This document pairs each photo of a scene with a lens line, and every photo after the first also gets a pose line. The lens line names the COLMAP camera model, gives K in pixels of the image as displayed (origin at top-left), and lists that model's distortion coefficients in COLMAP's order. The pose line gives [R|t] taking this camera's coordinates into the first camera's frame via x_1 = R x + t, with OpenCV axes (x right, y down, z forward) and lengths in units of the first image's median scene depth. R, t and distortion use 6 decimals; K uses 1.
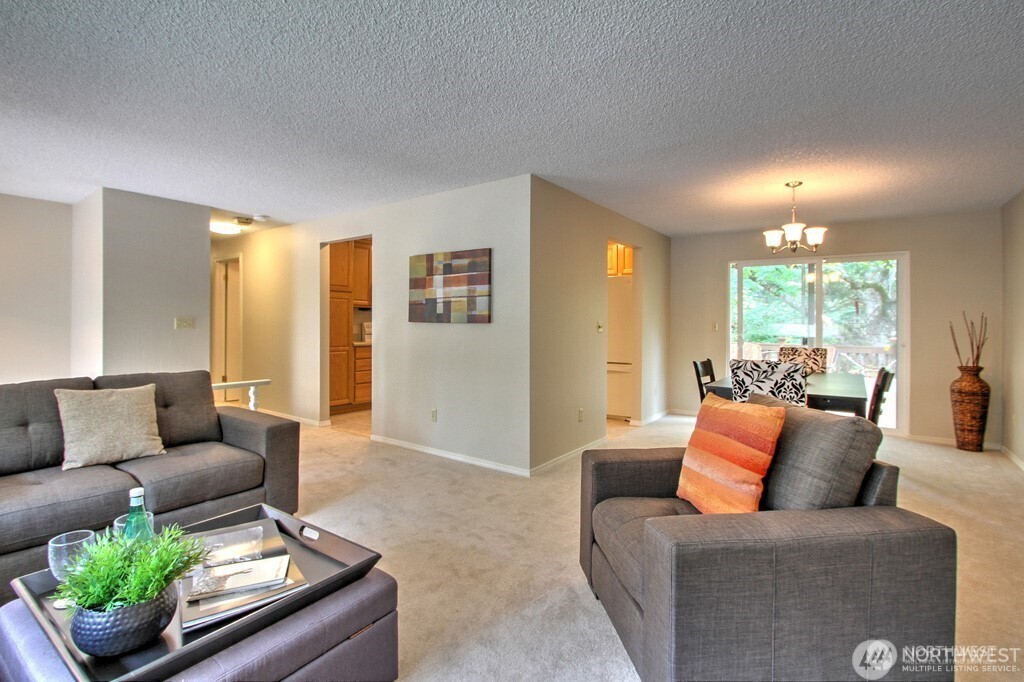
lens RADIAL K [[463.1, 0, 511.6], [0, 463.1, 323.3], [0, 0, 1]] dist [-0.029810, -0.000003]
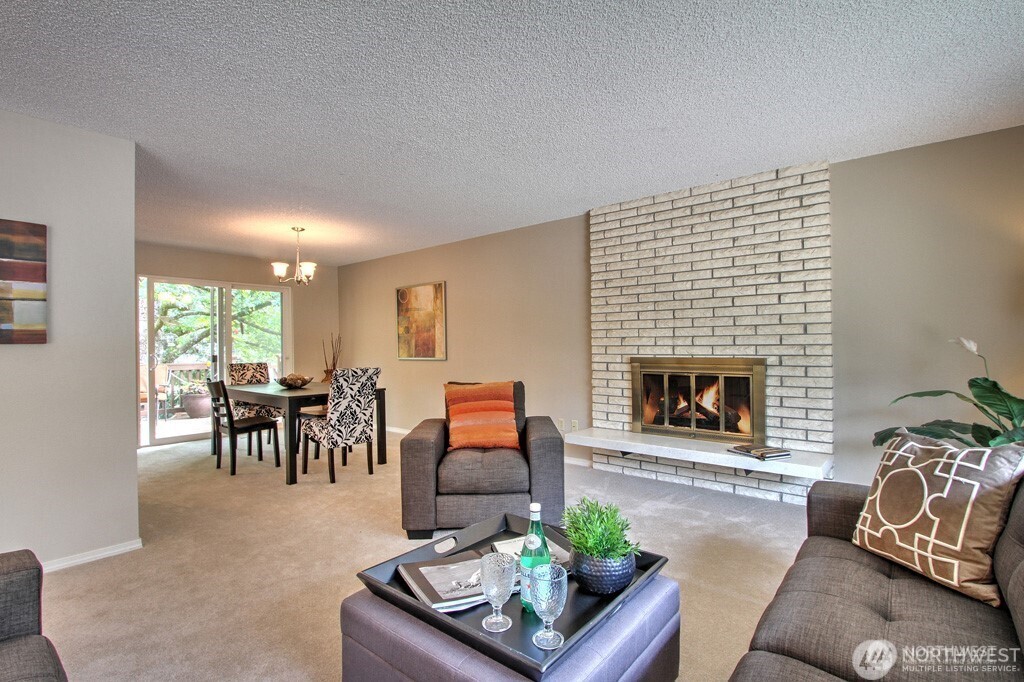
lens RADIAL K [[481.7, 0, 497.5], [0, 481.7, 343.8], [0, 0, 1]] dist [-0.029387, 0.000207]
pose [[0.121435, -0.010896, 0.992540, -0.597873], [0.009453, 0.999907, 0.009821, -0.000869], [-0.992554, 0.008190, 0.121527, 0.304652]]
